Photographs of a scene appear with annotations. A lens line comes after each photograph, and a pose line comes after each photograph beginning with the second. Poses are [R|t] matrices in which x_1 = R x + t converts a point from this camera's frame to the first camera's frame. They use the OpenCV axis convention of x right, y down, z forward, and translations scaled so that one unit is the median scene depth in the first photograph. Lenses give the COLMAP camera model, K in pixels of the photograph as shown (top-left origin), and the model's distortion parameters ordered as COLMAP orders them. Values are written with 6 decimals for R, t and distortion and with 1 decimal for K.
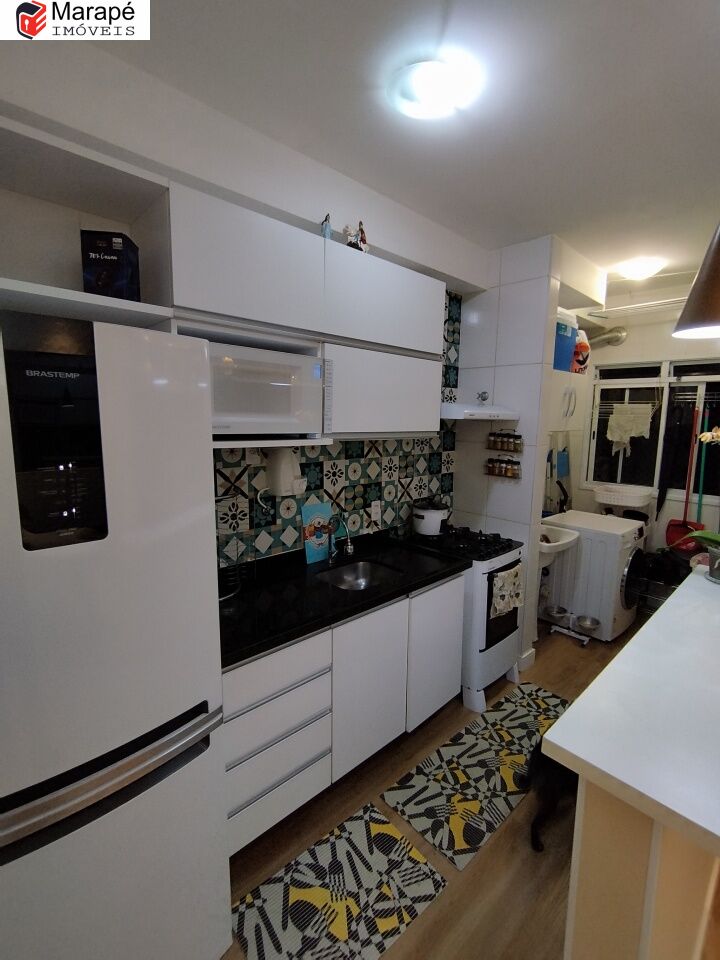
lens RADIAL K [[442.3, 0, 365.7], [0, 442.3, 478.5], [0, 0, 1]] dist [-0.017116, 0.000393]
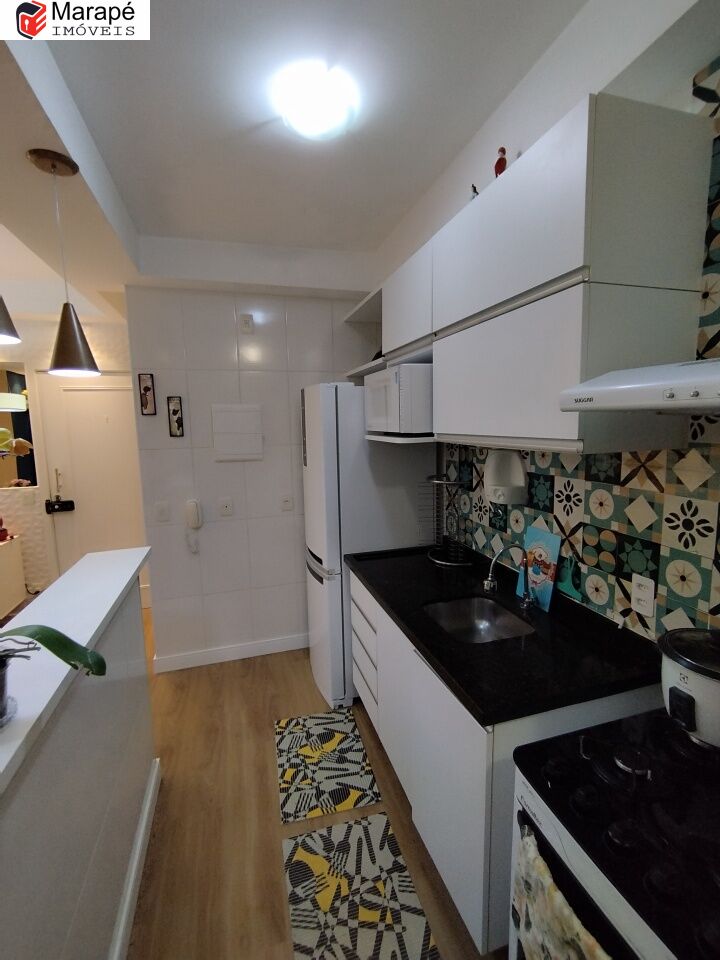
lens RADIAL K [[442.3, 0, 366.4], [0, 442.3, 480.1], [0, 0, 1]] dist [-0.017116, 0.000393]
pose [[-0.464950, 0.107803, -0.878749, 0.673830], [-0.108569, 0.978125, 0.177438, -0.125332], [0.878655, 0.177905, -0.443075, 1.040556]]
